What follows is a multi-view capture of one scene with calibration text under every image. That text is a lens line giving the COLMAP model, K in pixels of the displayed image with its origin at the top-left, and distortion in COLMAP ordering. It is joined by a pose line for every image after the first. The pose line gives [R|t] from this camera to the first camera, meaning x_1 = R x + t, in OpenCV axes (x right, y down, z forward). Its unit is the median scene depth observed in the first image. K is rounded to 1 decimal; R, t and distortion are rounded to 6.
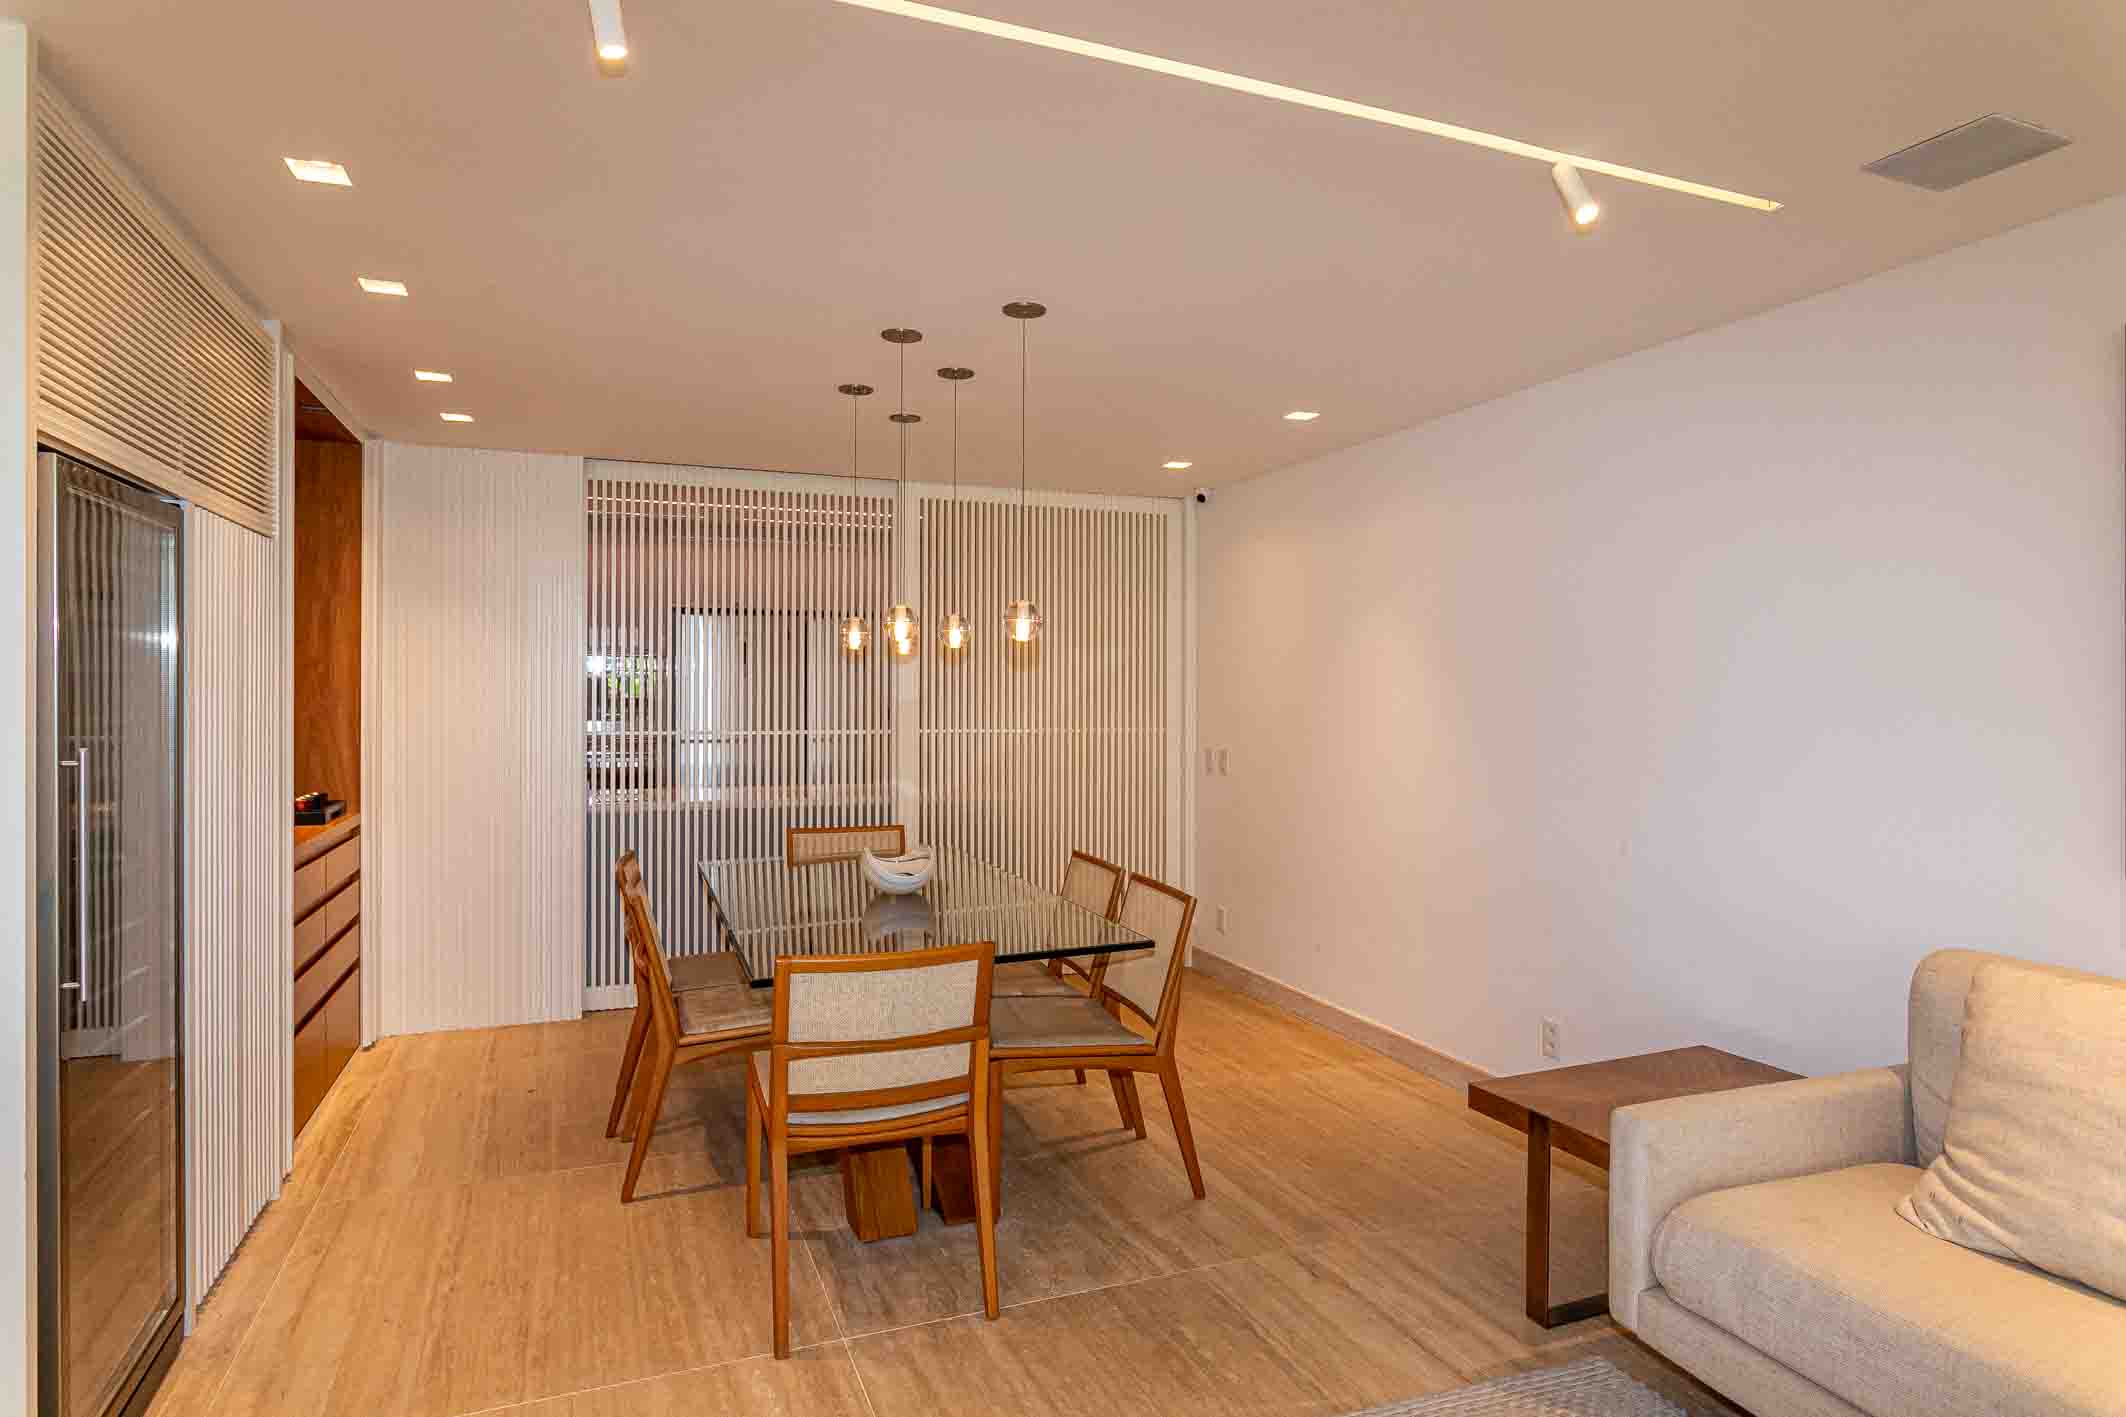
lens RADIAL K [[1197.4, 0, 1053.2], [0, 1197.4, 705.5], [0, 0, 1]] dist [-0.008463, 0.004469]
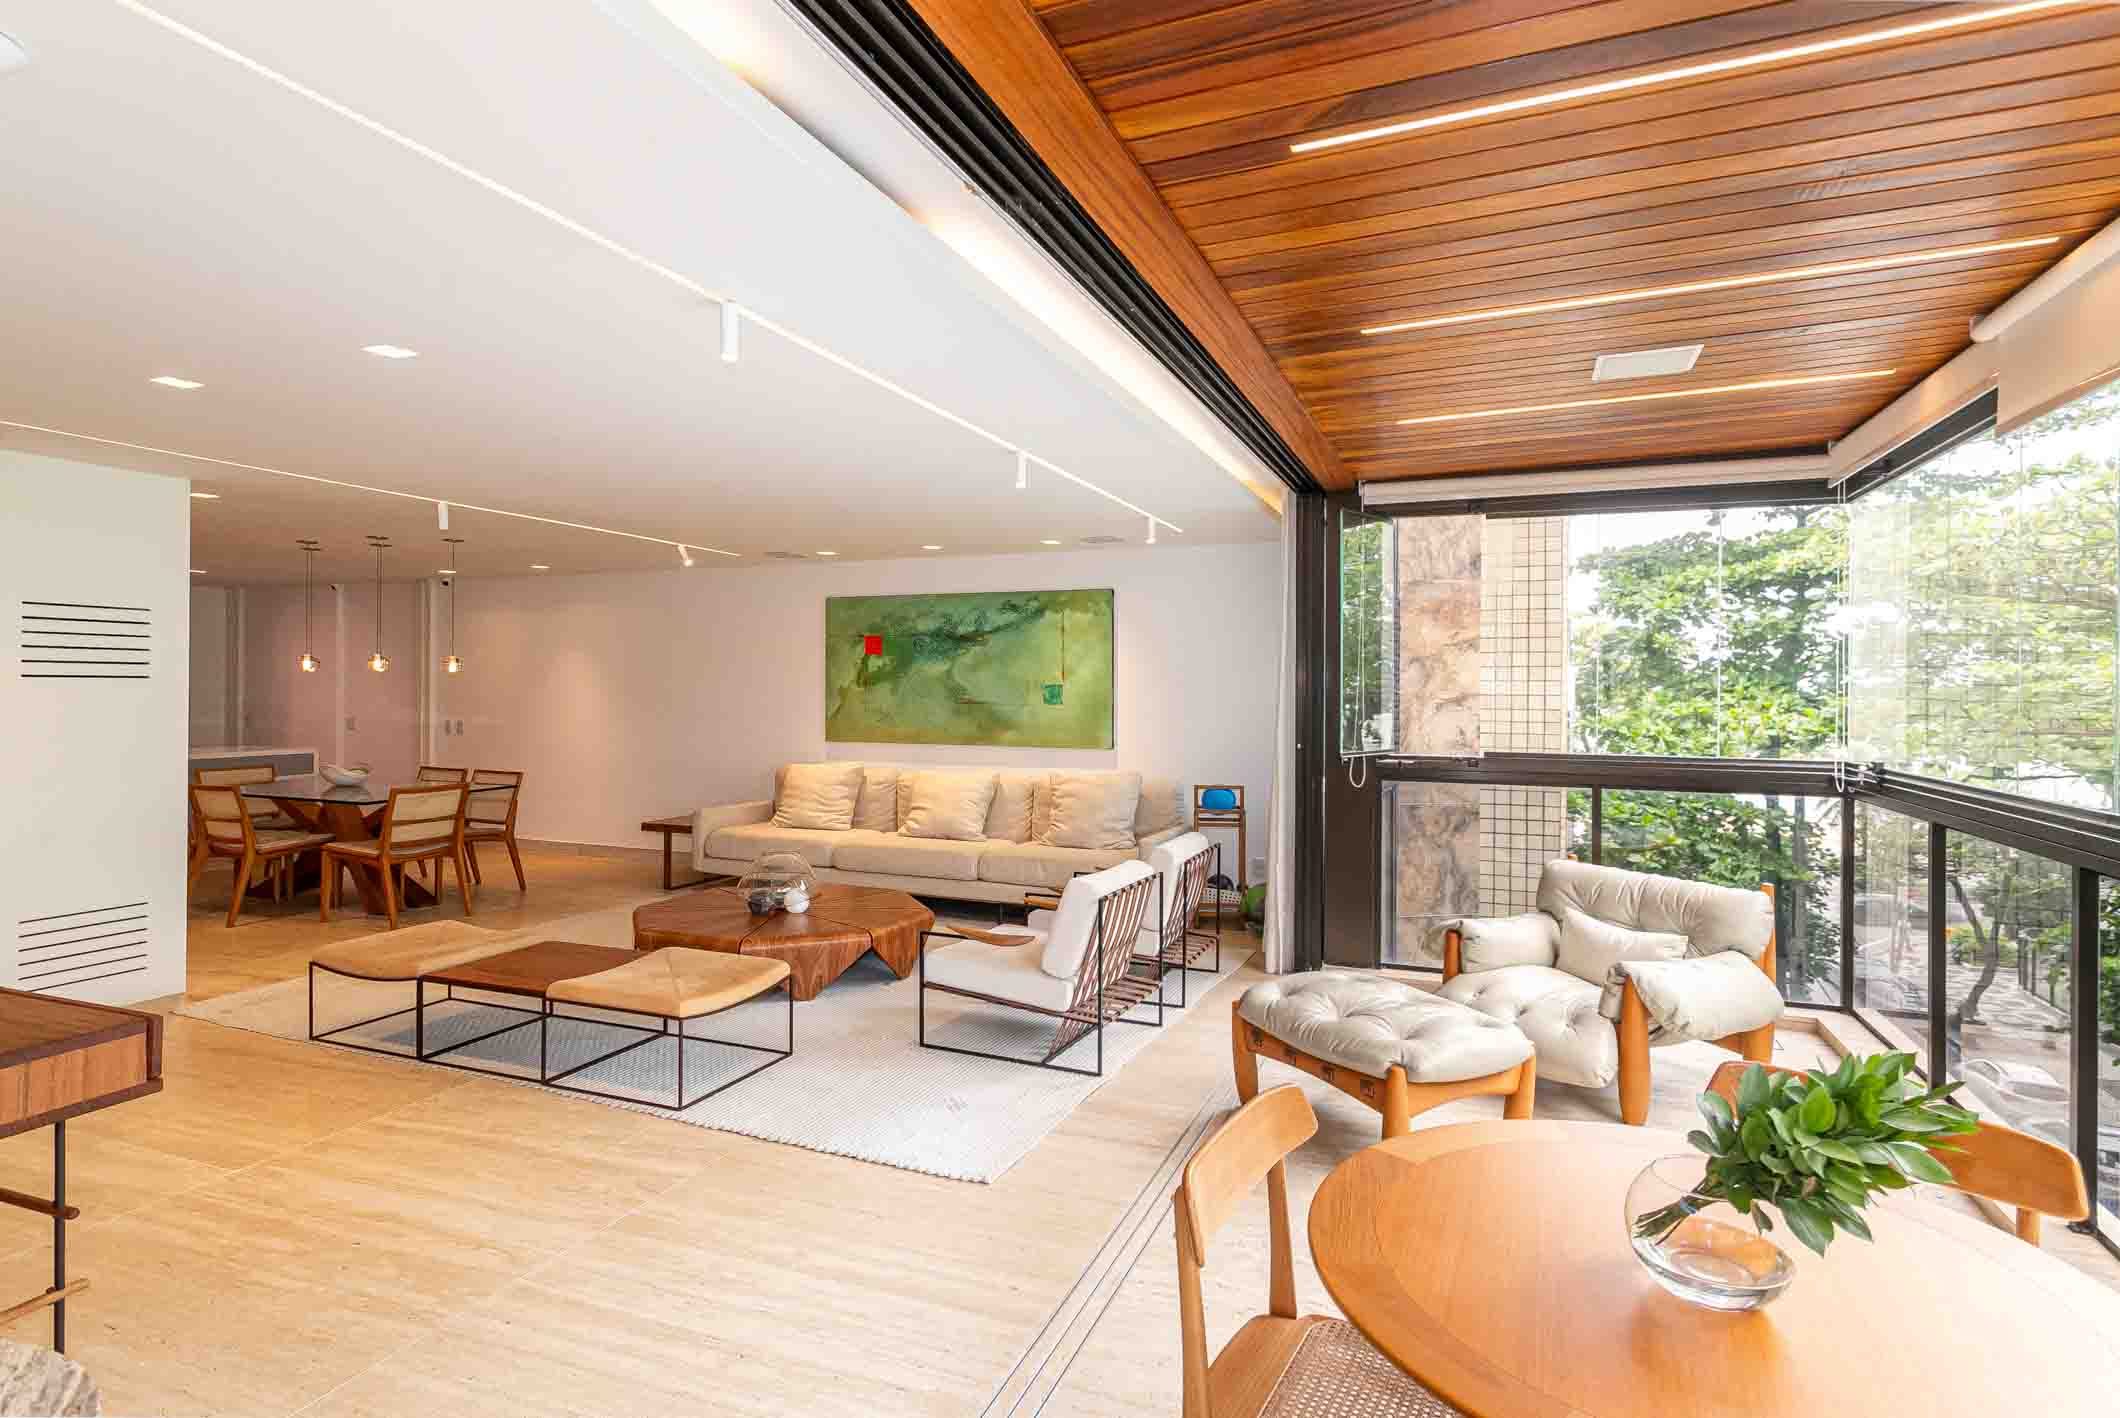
lens RADIAL K [[1020.9, 0, 1089.3], [0, 1020.9, 706.7], [0, 0, 1]] dist [-0.005447, 0.006912]
pose [[0.667158, 0.000829, 0.744915, -0.740776], [-0.004872, 0.999983, 0.003250, 0.013283], [-0.744900, -0.005798, 0.667151, -1.377913]]
